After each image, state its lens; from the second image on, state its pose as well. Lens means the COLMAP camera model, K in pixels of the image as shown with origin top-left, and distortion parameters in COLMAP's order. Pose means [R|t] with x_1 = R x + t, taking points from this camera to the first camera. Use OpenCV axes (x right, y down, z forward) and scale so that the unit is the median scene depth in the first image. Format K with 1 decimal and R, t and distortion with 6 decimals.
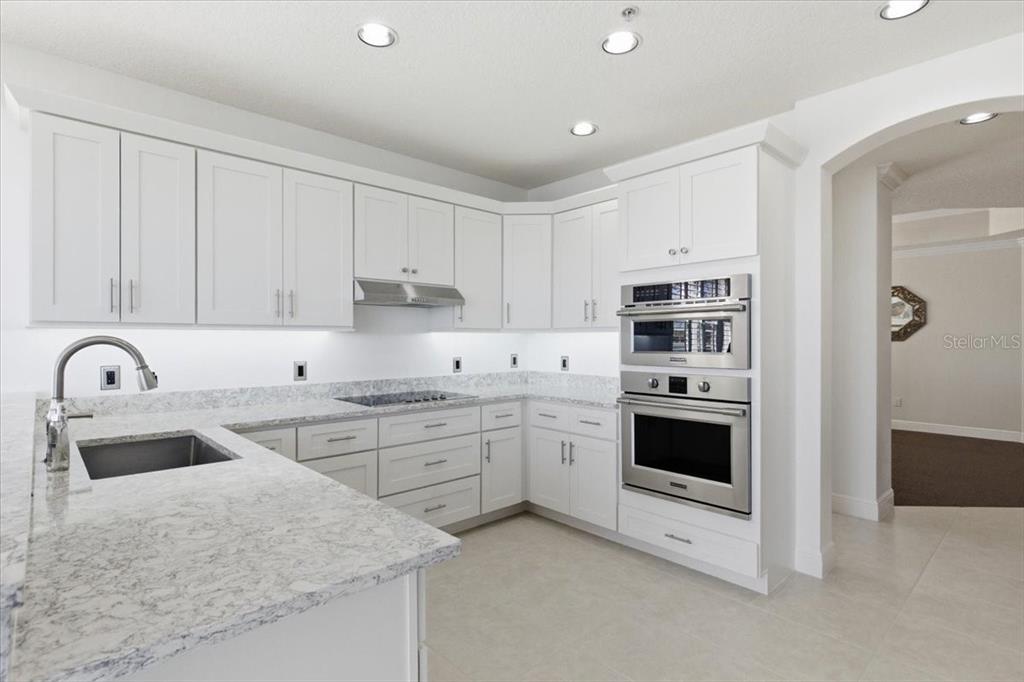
lens RADIAL K [[508.0, 0, 511.4], [0, 508.0, 337.3], [0, 0, 1]] dist [-0.000509, -0.004482]
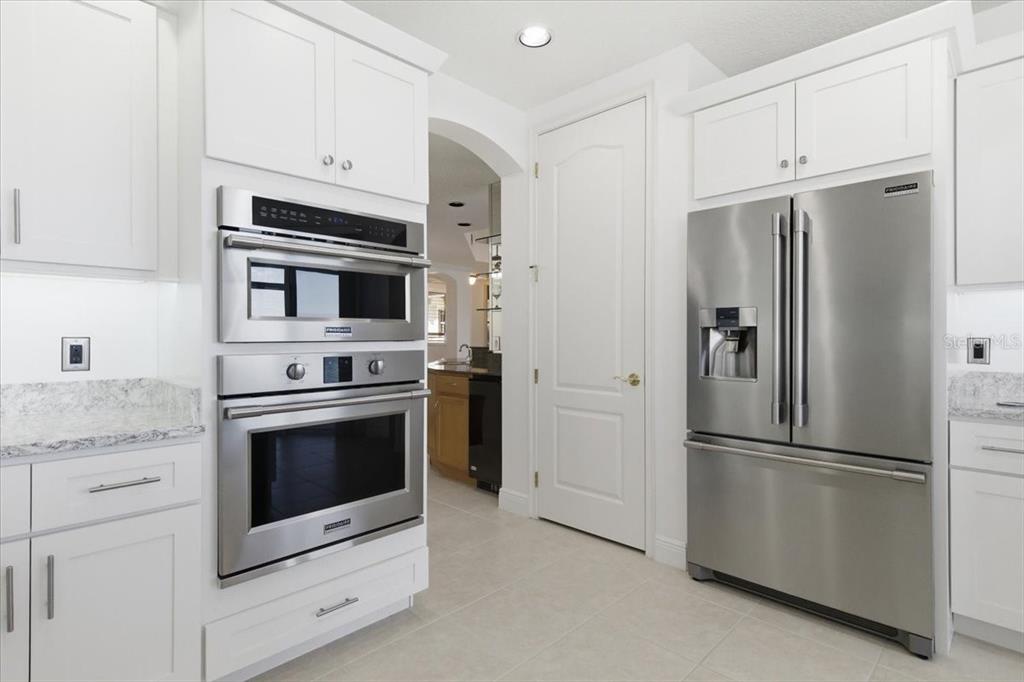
lens RADIAL K [[508.0, 0, 509.7], [0, 508.0, 338.3], [0, 0, 1]] dist [-0.000509, -0.004482]
pose [[-0.040715, -0.002790, 0.999167, -0.320115], [0.005365, 0.999981, 0.003011, 0.053014], [-0.999156, 0.005483, -0.040699, 0.792413]]
